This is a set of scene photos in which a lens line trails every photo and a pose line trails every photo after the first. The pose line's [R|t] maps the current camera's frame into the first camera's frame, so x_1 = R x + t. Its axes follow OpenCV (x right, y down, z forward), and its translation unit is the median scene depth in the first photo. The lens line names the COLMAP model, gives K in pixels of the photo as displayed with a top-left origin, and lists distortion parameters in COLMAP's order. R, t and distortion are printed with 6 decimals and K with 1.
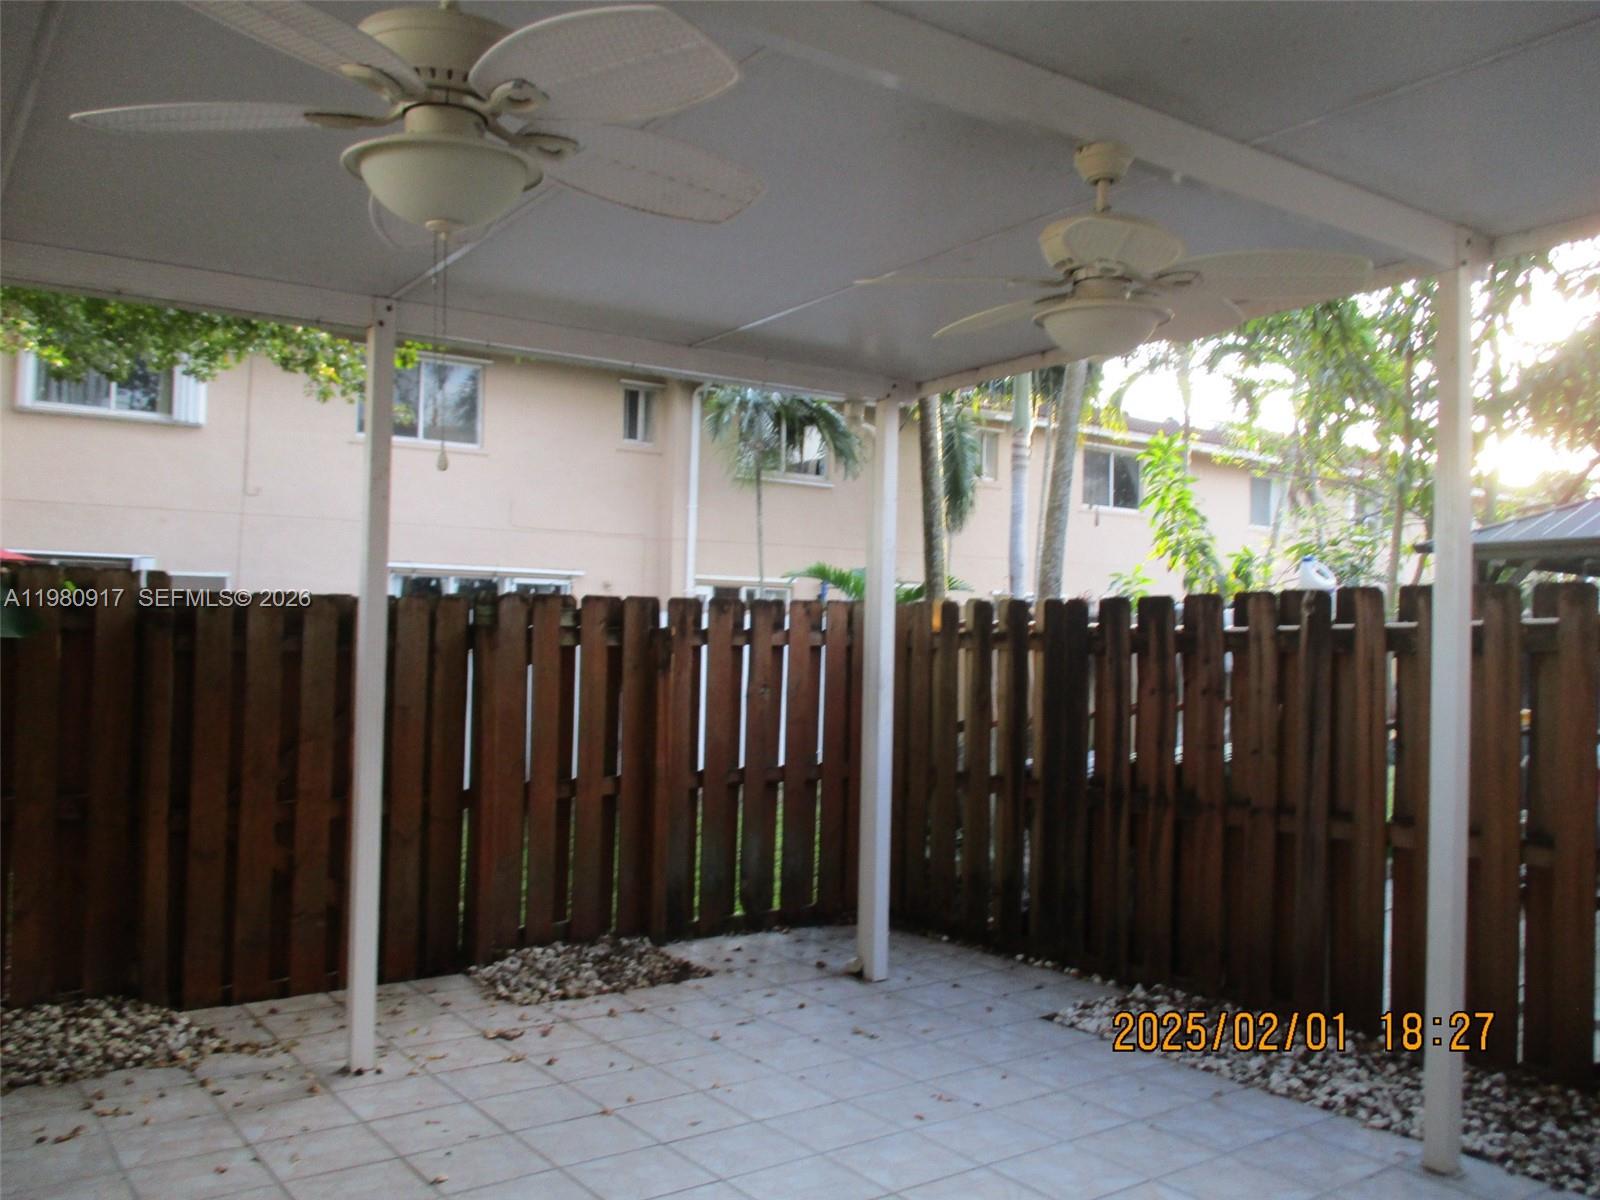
lens RADIAL K [[1334.1, 0, 803.5], [0, 1334.1, 596.8], [0, 0, 1]] dist [-0.027719, 0.012457]
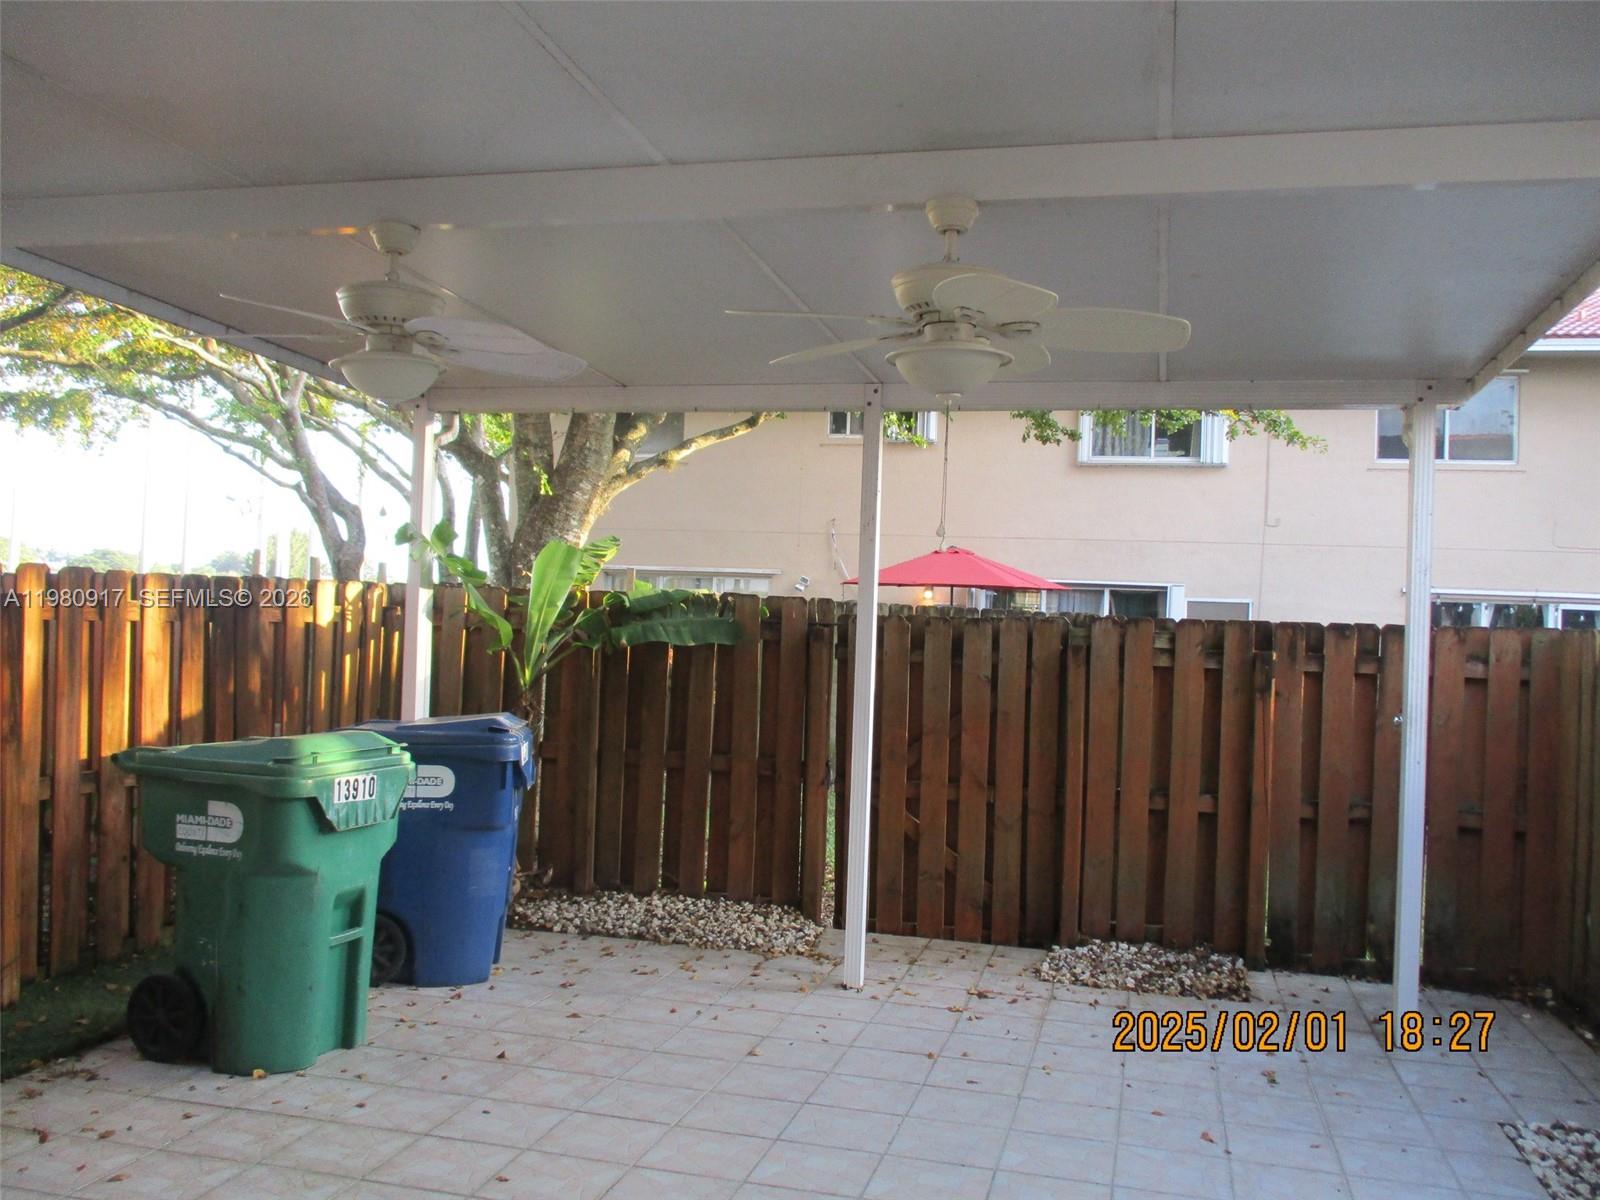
lens RADIAL K [[1334.1, 0, 817.4], [0, 1334.1, 604.9], [0, 0, 1]] dist [-0.027719, 0.012457]
pose [[0.634838, -0.002506, -0.772641, 0.563673], [-0.008421, 0.999913, -0.010162, 0.000716], [0.772599, 0.012958, 0.634762, 0.134329]]
